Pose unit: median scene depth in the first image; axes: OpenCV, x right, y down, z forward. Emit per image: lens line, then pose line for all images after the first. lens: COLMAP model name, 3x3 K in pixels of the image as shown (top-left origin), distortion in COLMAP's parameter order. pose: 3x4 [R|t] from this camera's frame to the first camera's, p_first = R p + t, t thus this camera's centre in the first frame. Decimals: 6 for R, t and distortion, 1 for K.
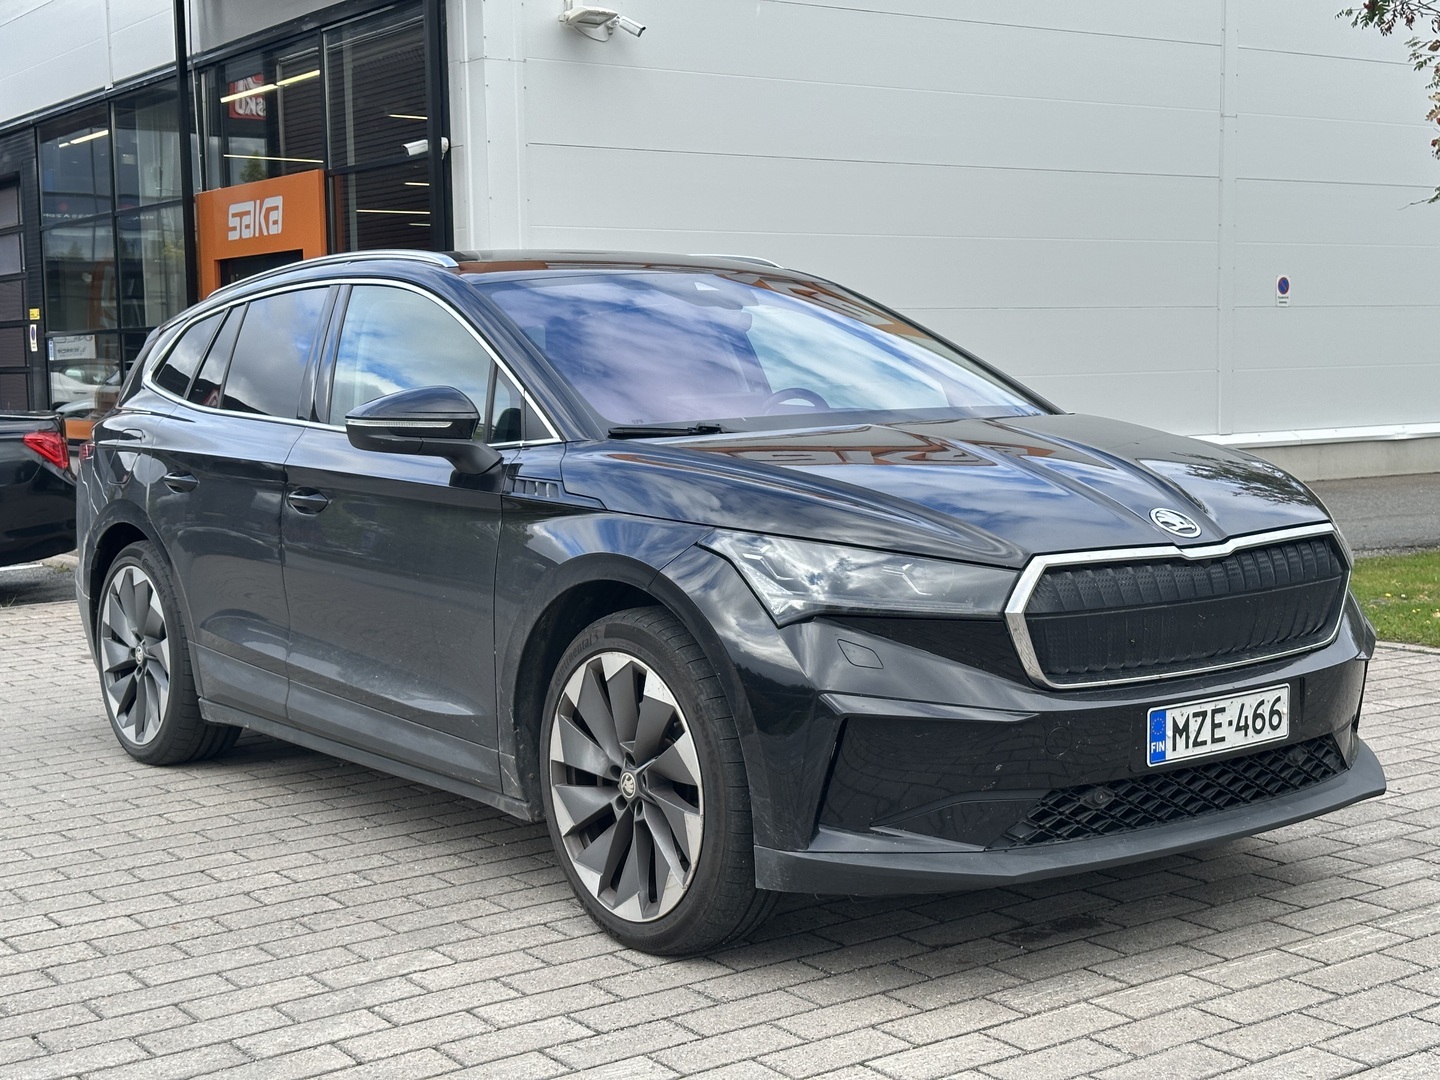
lens RADIAL K [[2007.9, 0, 720.0], [0, 2007.9, 540.0], [0, 0, 1]] dist [0.166266, -0.358714]
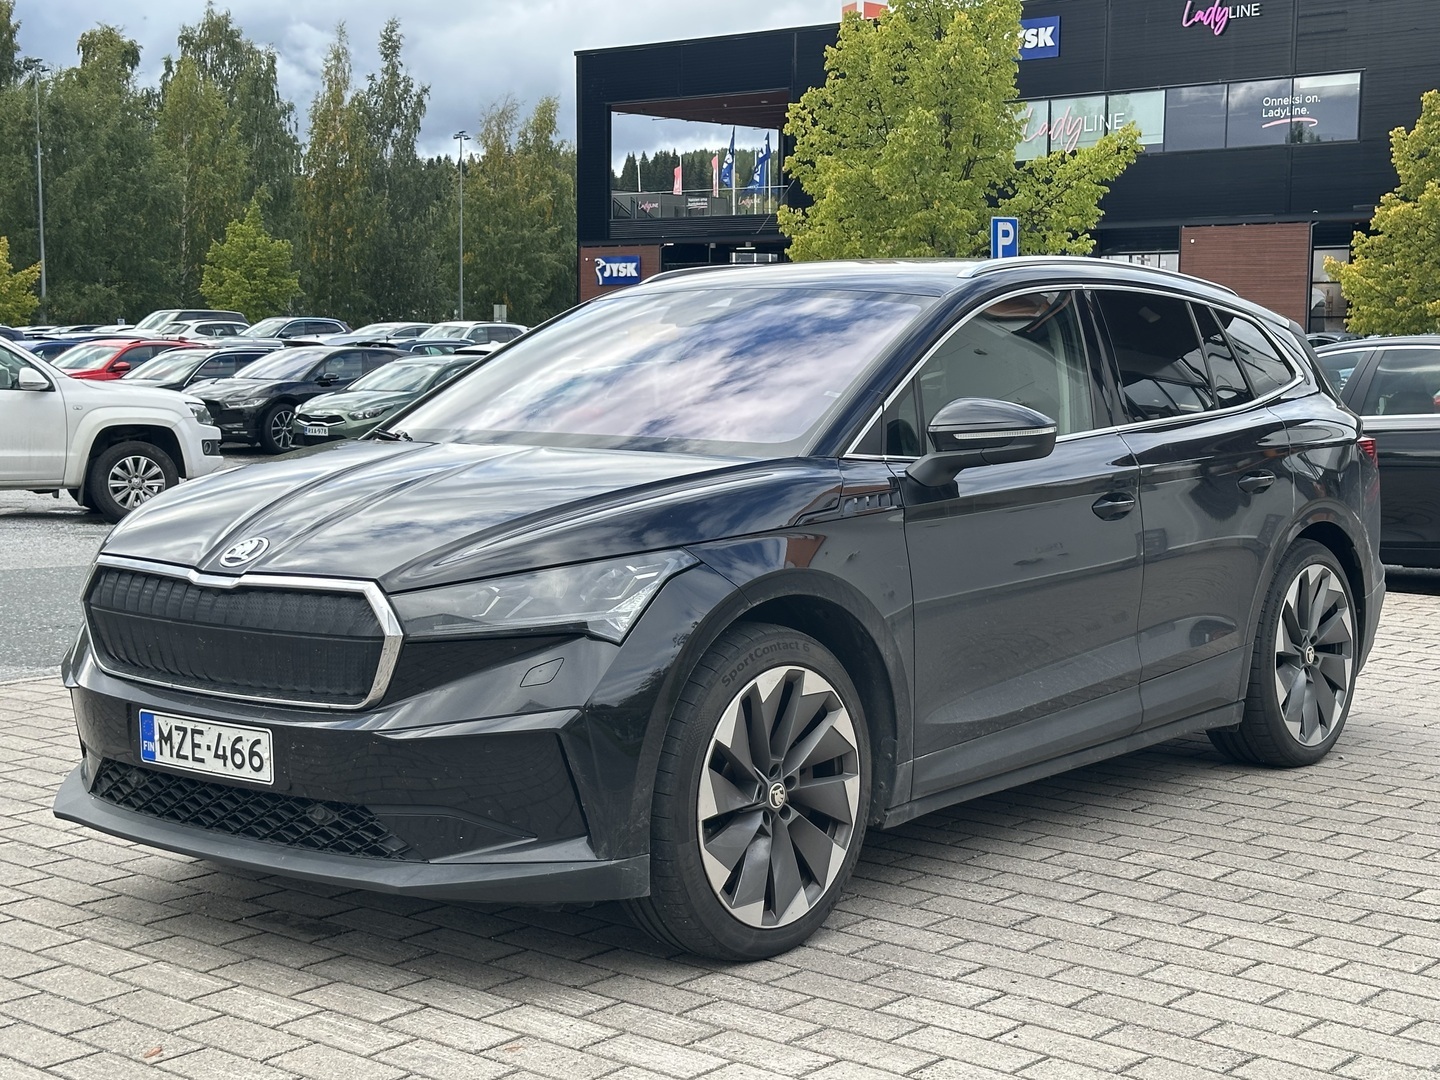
lens RADIAL K [[2201.7, 0, 720.0], [0, 2201.7, 540.0], [0, 0, 1]] dist [0.126233, -0.061839]
pose [[0.238499, 0.112791, -0.964571, 1.301436], [-0.094505, 0.991214, 0.092539, -0.135150], [0.966533, 0.069086, 0.247063, 0.897595]]
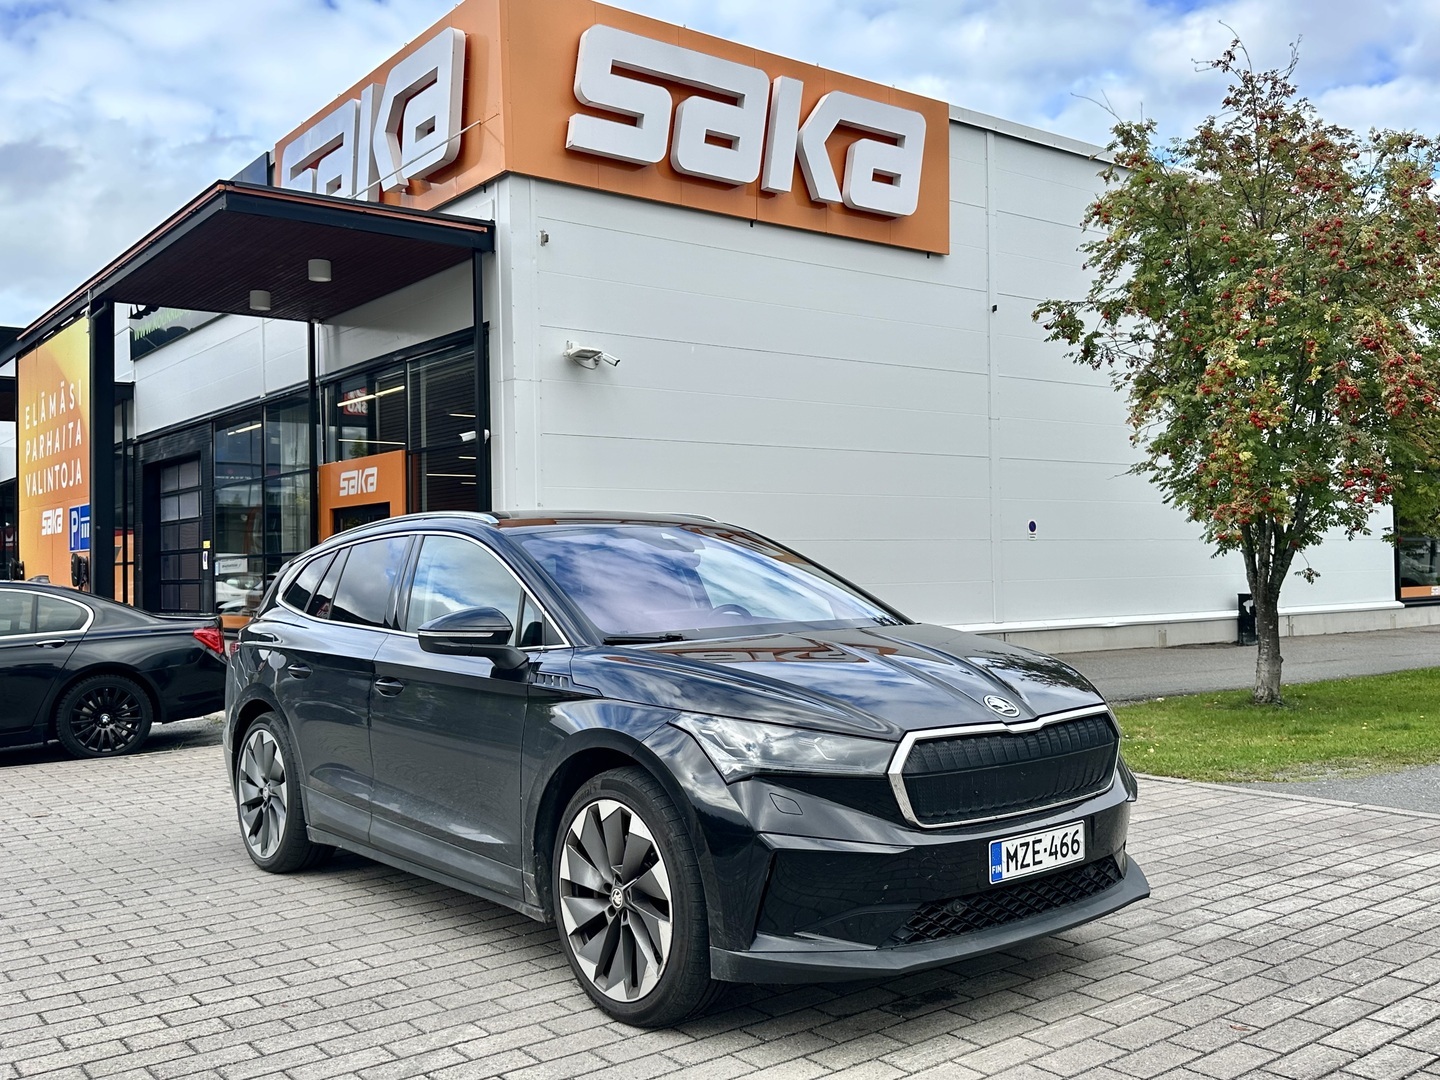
lens RADIAL K [[1316.4, 0, 720.0], [0, 1316.4, 540.0], [0, 0, 1]] dist [0.168424, -0.423717]
pose [[0.999080, 0.001070, 0.042883, -0.013712], [0.003691, 0.993838, -0.110785, -0.020739], [-0.042738, 0.110841, 0.992919, 0.058840]]
